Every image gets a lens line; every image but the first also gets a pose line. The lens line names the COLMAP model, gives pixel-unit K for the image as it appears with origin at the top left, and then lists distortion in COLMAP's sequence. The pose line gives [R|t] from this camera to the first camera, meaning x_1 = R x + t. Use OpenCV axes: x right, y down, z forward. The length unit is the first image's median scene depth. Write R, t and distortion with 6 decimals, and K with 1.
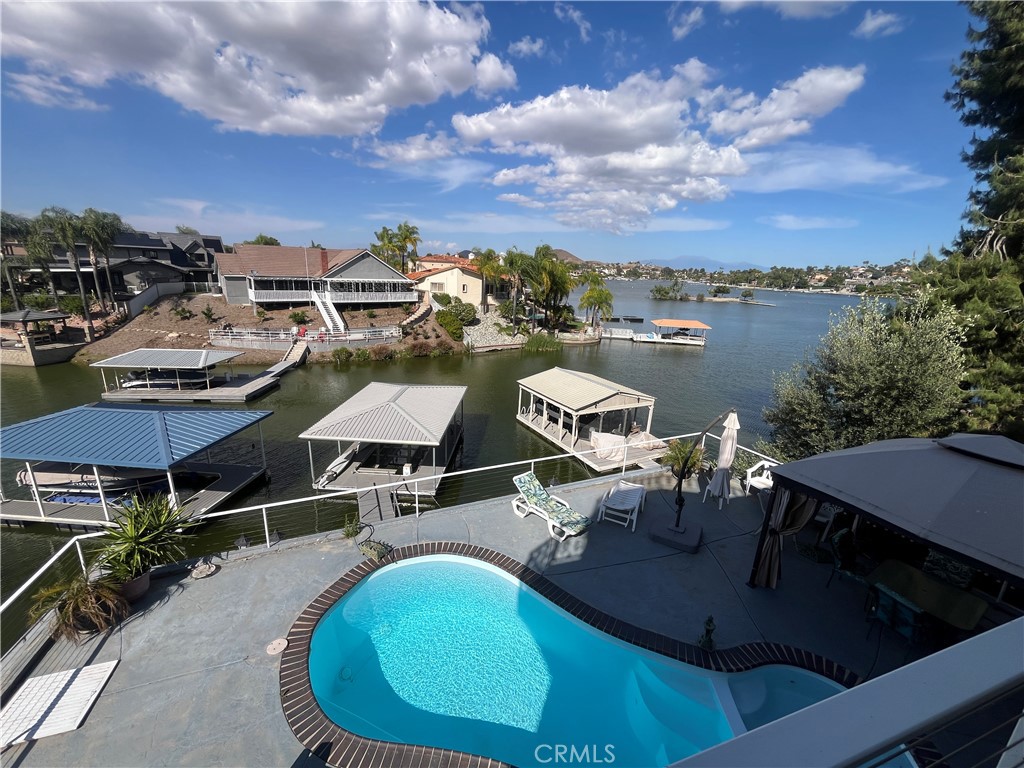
lens RADIAL K [[421.4, 0, 512.0], [0, 421.4, 384.0], [0, 0, 1]] dist [-0.000969, 0.000175]
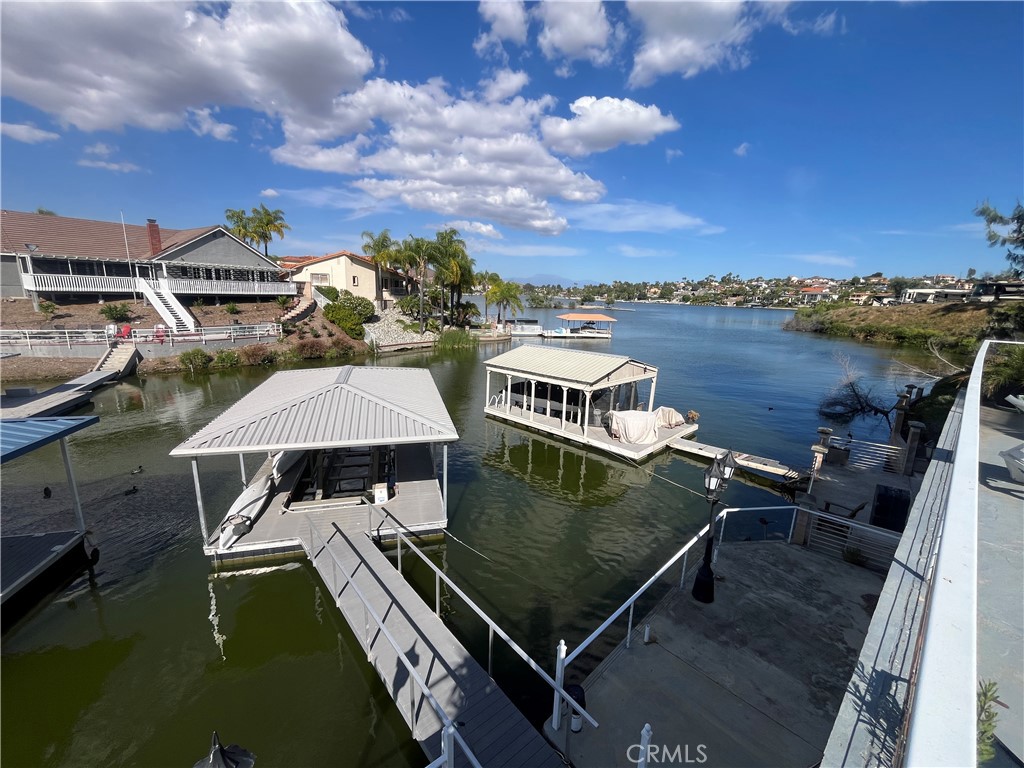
lens RADIAL K [[421.4, 0, 512.0], [0, 421.4, 384.0], [0, 0, 1]] dist [-0.000969, 0.000175]
pose [[0.953173, -0.073549, 0.293345, -0.092080], [0.084964, 0.996036, -0.026345, 0.031541], [-0.290245, 0.050035, 0.955644, 0.143881]]
